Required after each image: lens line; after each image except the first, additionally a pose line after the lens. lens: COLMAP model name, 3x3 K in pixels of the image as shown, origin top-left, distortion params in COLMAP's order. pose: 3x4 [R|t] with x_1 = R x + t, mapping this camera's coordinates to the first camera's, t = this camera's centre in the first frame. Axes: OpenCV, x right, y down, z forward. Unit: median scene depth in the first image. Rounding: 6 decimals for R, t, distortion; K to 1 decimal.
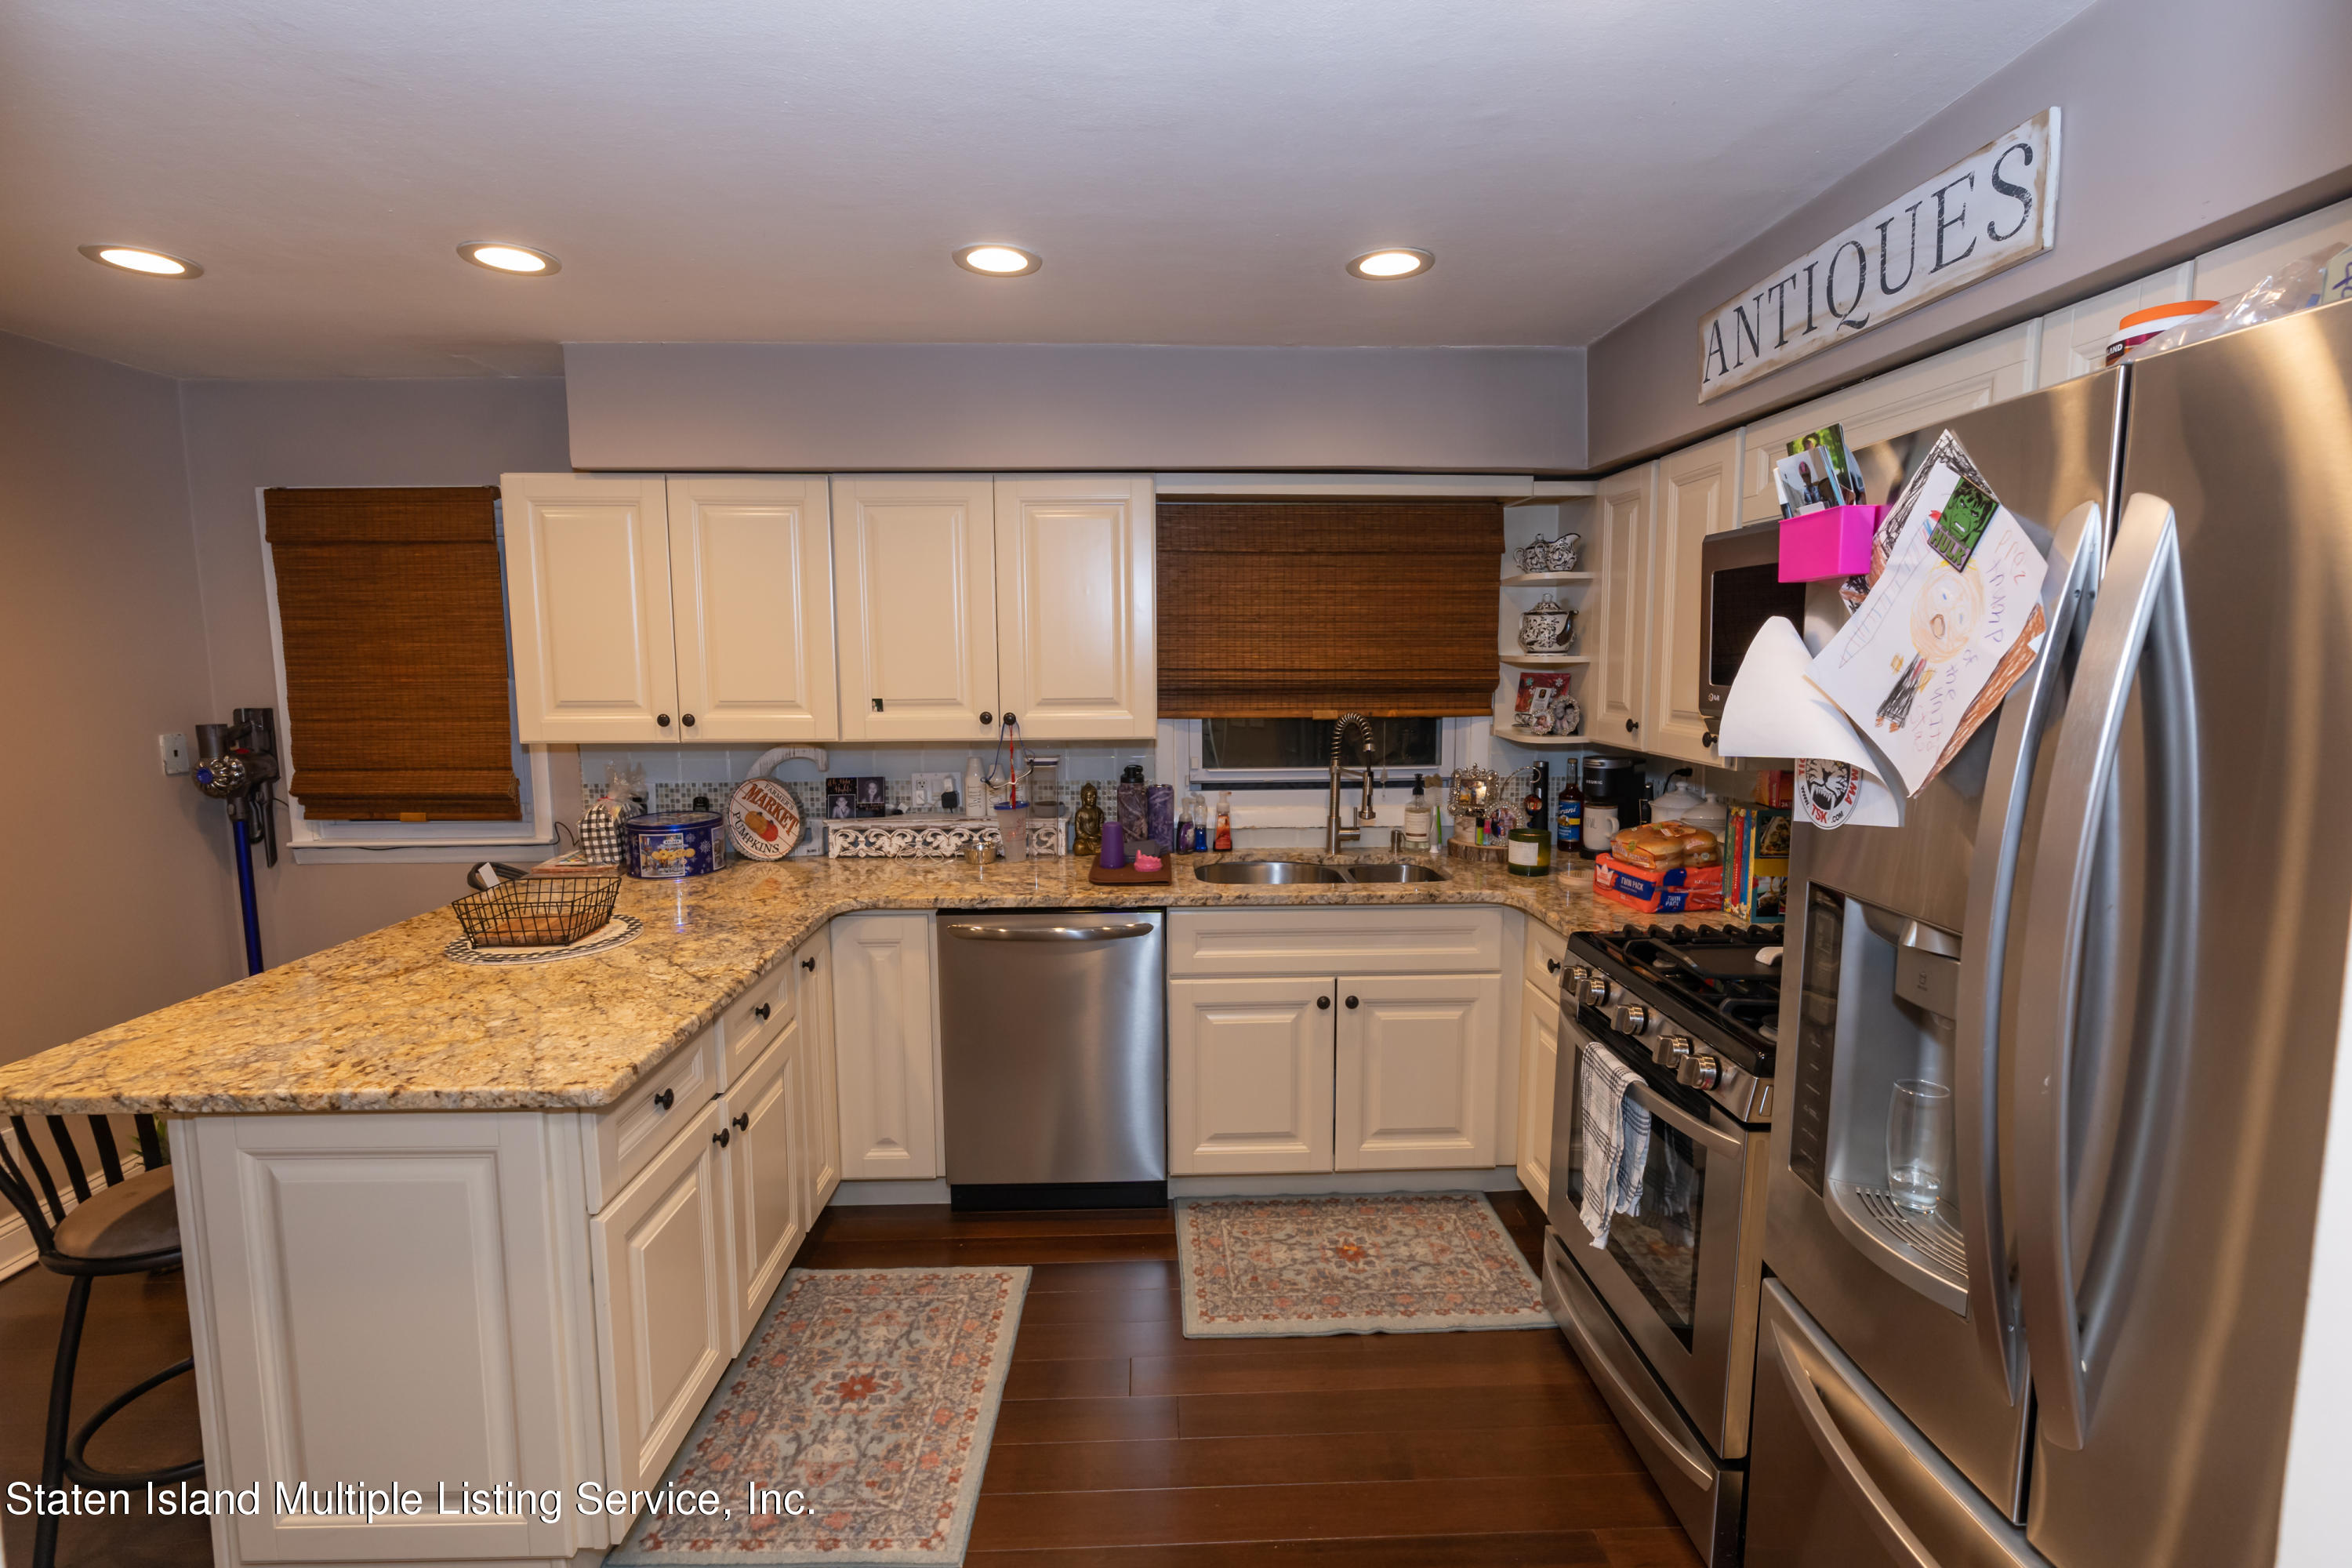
lens RADIAL K [[1061.6, 0, 1180.1], [0, 1061.6, 766.2], [0, 0, 1]] dist [-0.014899, 0.000820]
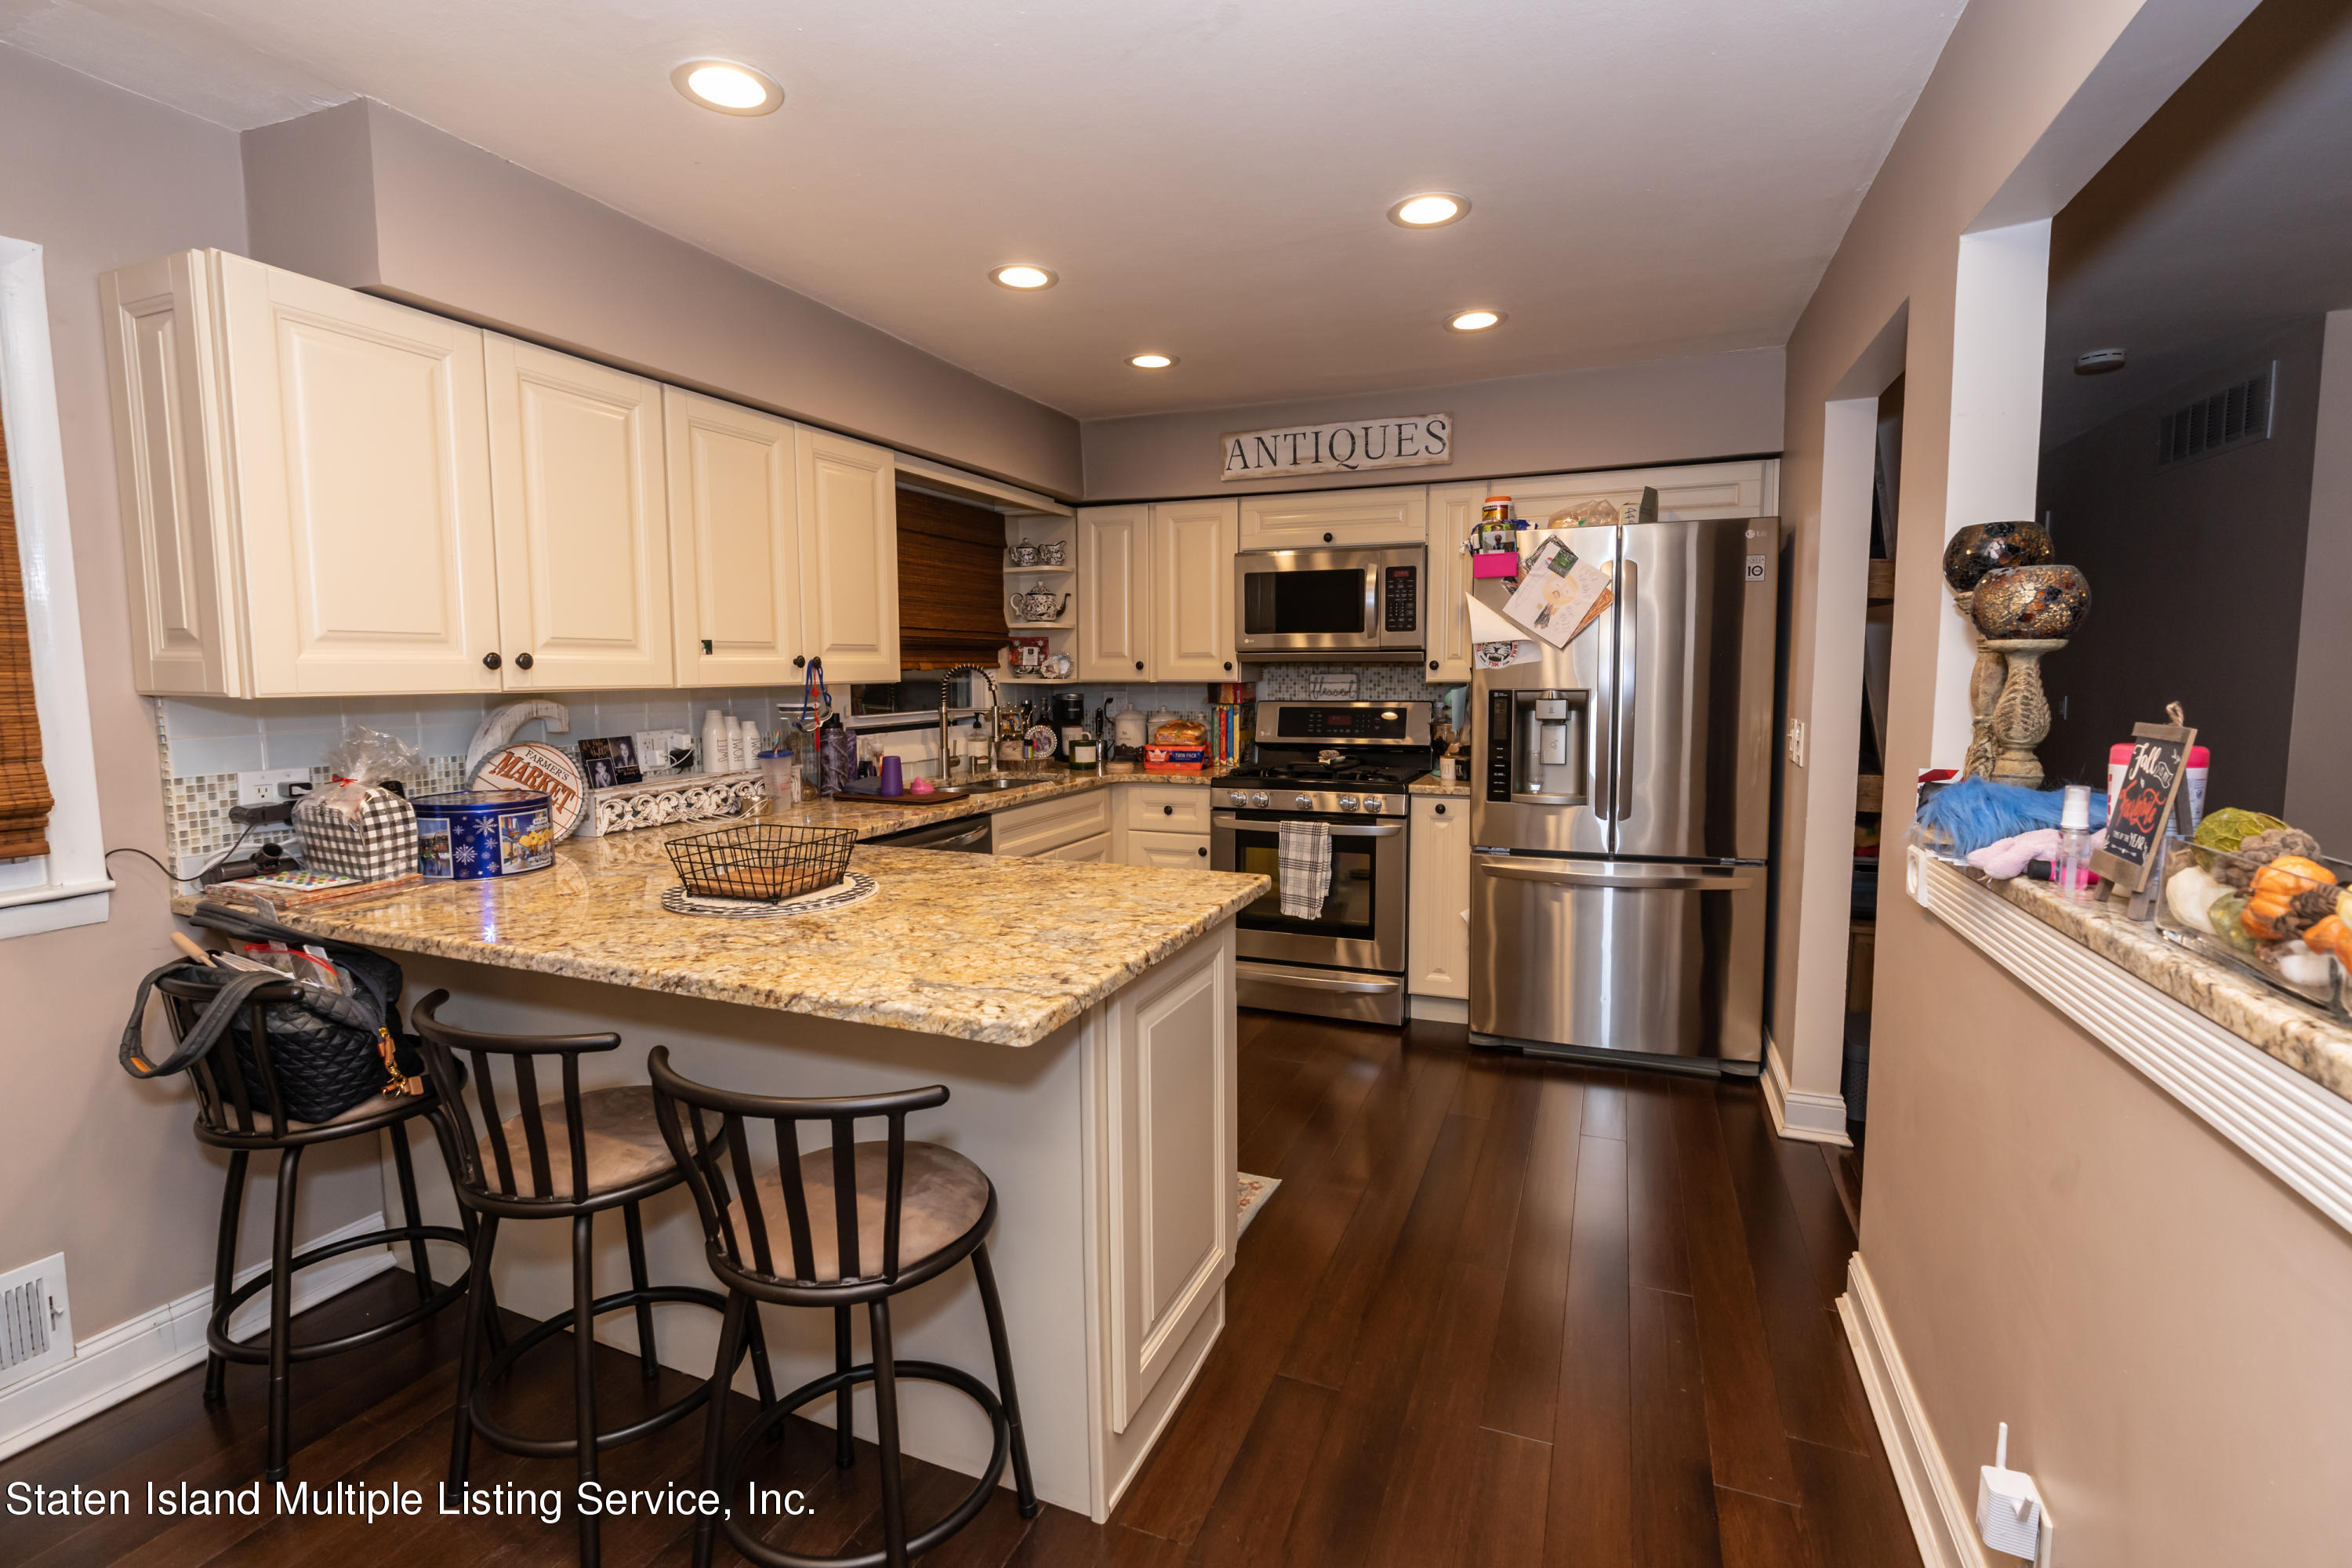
lens RADIAL K [[1061.6, 0, 1180.1], [0, 1061.6, 766.2], [0, 0, 1]] dist [-0.014899, 0.000820]
pose [[0.409176, -0.082455, 0.908722, -0.959217], [0.100631, 0.993911, 0.044873, 0.044379], [-0.906889, 0.073084, 0.414982, 0.263016]]
